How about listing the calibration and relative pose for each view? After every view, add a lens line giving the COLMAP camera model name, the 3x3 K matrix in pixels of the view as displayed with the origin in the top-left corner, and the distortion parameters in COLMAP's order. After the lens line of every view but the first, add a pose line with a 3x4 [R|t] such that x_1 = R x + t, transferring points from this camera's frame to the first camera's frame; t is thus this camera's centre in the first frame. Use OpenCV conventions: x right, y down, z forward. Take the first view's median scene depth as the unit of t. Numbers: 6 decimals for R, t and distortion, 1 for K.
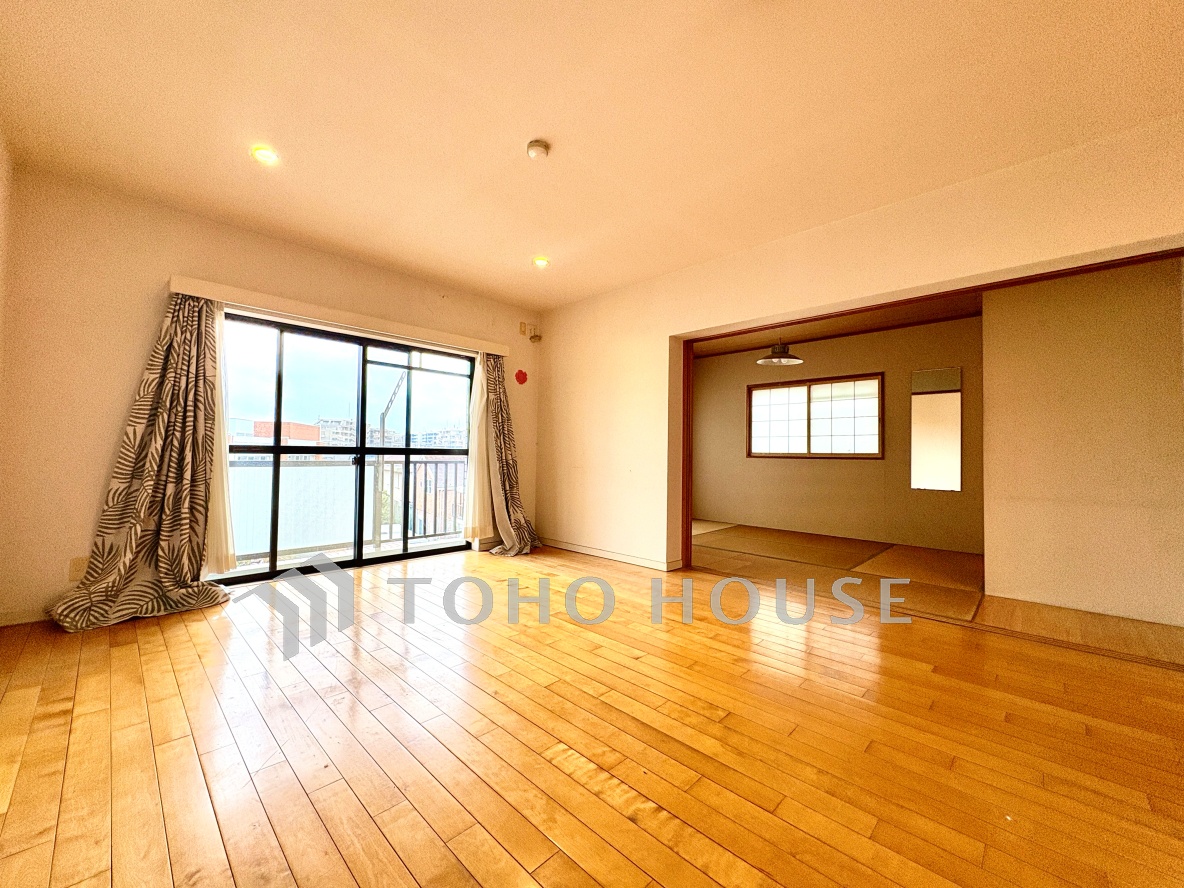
lens RADIAL K [[468.7, 0, 601.4], [0, 468.7, 444.3], [0, 0, 1]] dist [-0.003520, 0.000976]
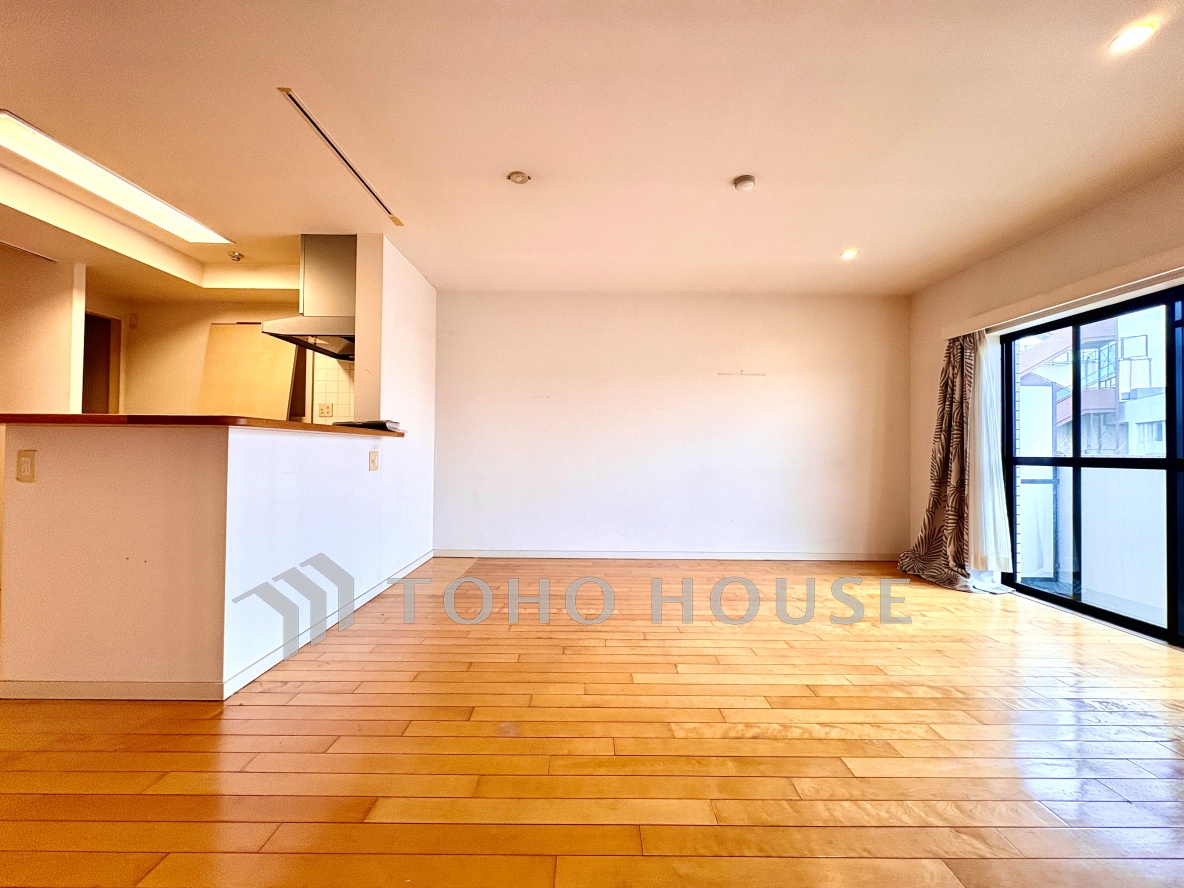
lens RADIAL K [[468.7, 0, 590.3], [0, 468.7, 442.7], [0, 0, 1]] dist [-0.003520, 0.000976]
pose [[-0.726805, -0.033847, -0.686010, 0.521173], [-0.004682, 0.999006, -0.044329, 0.017100], [0.686828, -0.029007, -0.726241, 0.932771]]
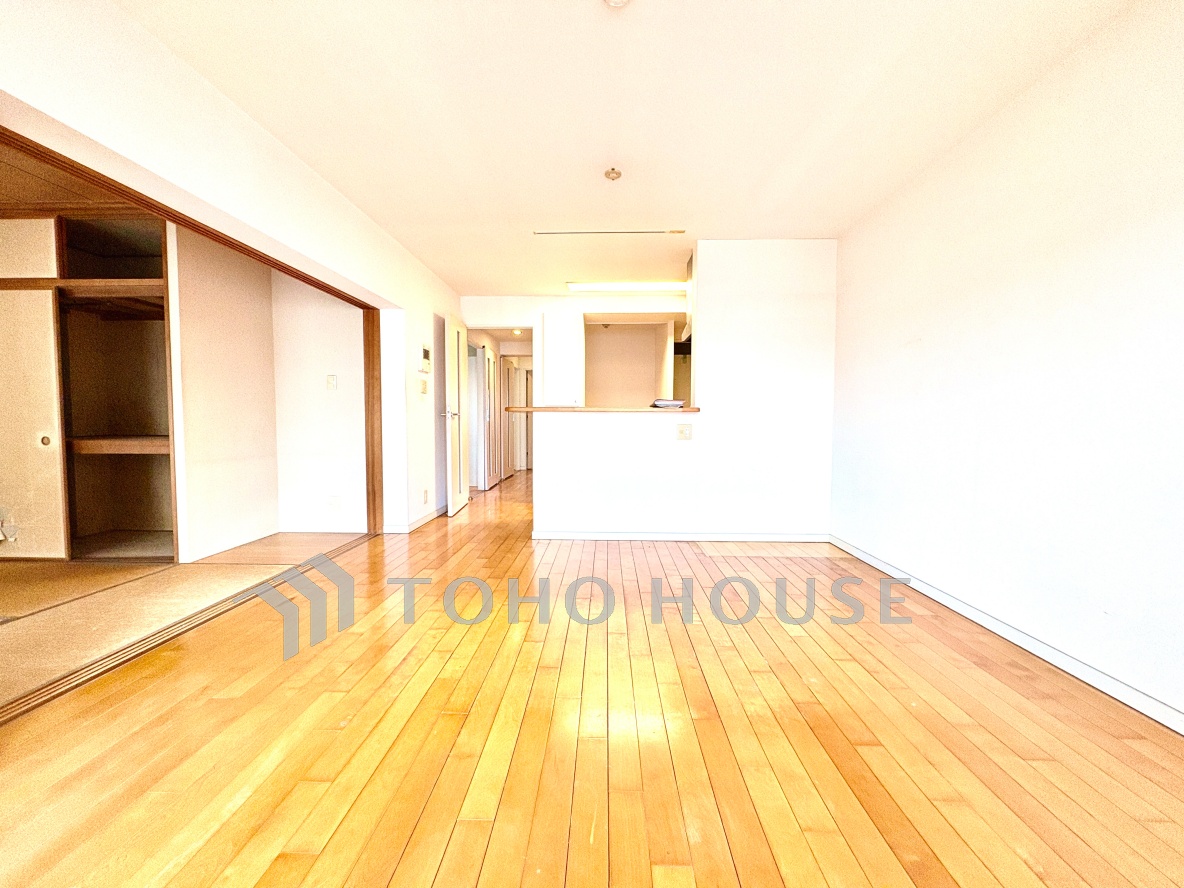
lens RADIAL K [[468.7, 0, 593.2], [0, 468.7, 442.7], [0, 0, 1]] dist [-0.003520, 0.000976]
pose [[-0.661197, -0.052751, 0.748355, -0.402776], [-0.031456, 0.998597, 0.042599, 0.001082], [-0.749552, 0.004626, -0.661929, 0.901254]]
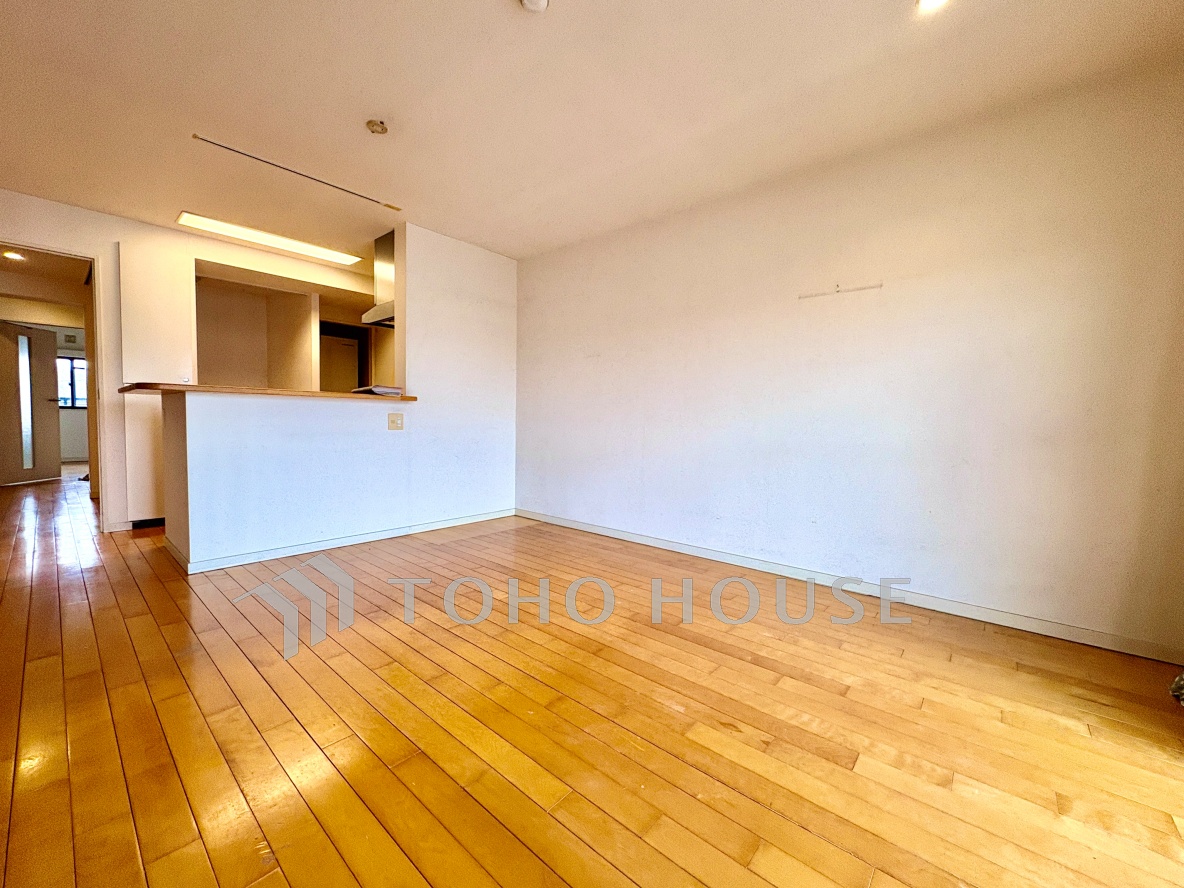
lens RADIAL K [[468.7, 0, 592.4], [0, 468.7, 444.4], [0, 0, 1]] dist [-0.003520, 0.000976]
pose [[-0.998621, -0.031303, -0.042154, -0.133250], [-0.032583, 0.999018, 0.030020, 0.018903], [0.041173, 0.031352, -0.998660, 1.059909]]
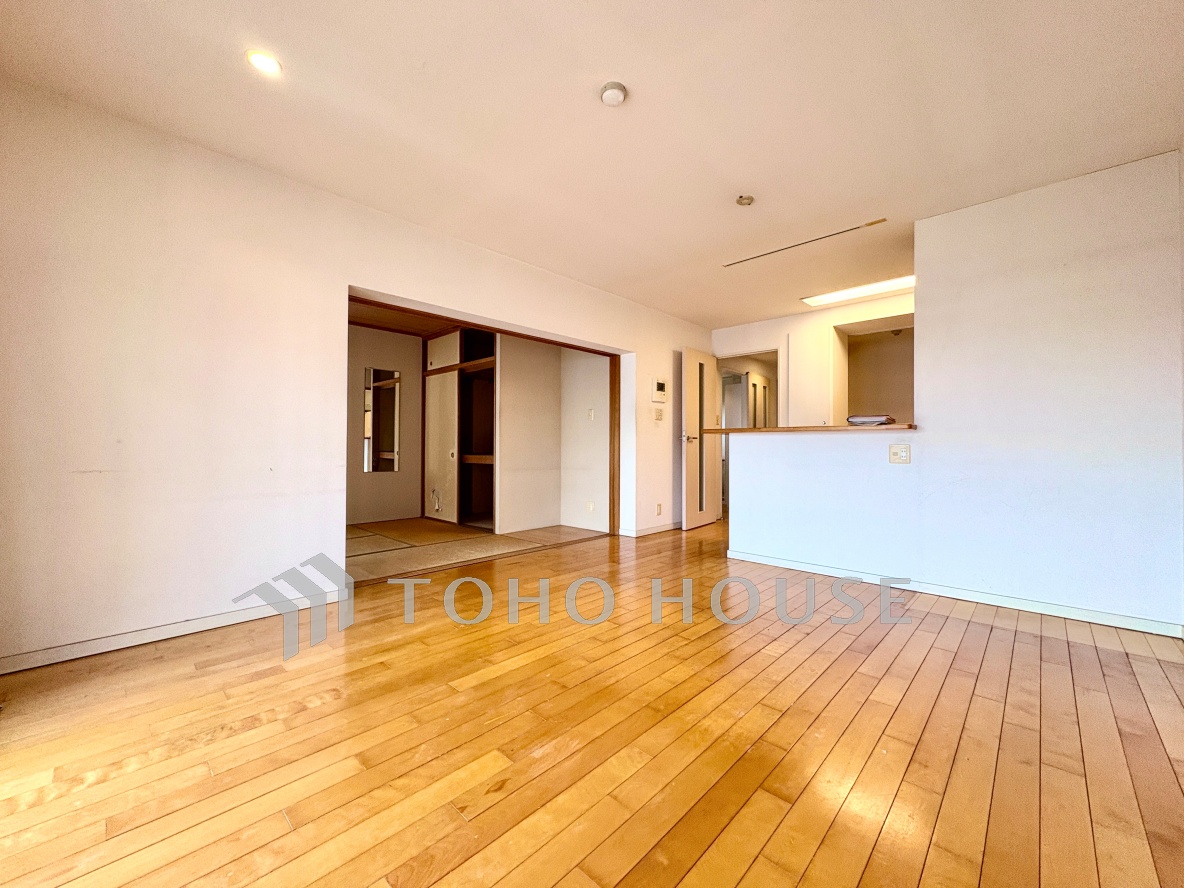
lens RADIAL K [[468.7, 0, 592.5], [0, 468.7, 443.6], [0, 0, 1]] dist [-0.003520, 0.000976]
pose [[0.012432, -0.005944, 0.999905, -0.614577], [-0.028140, 0.999584, 0.006292, 0.005977], [-0.999527, -0.028216, 0.012259, 0.615021]]
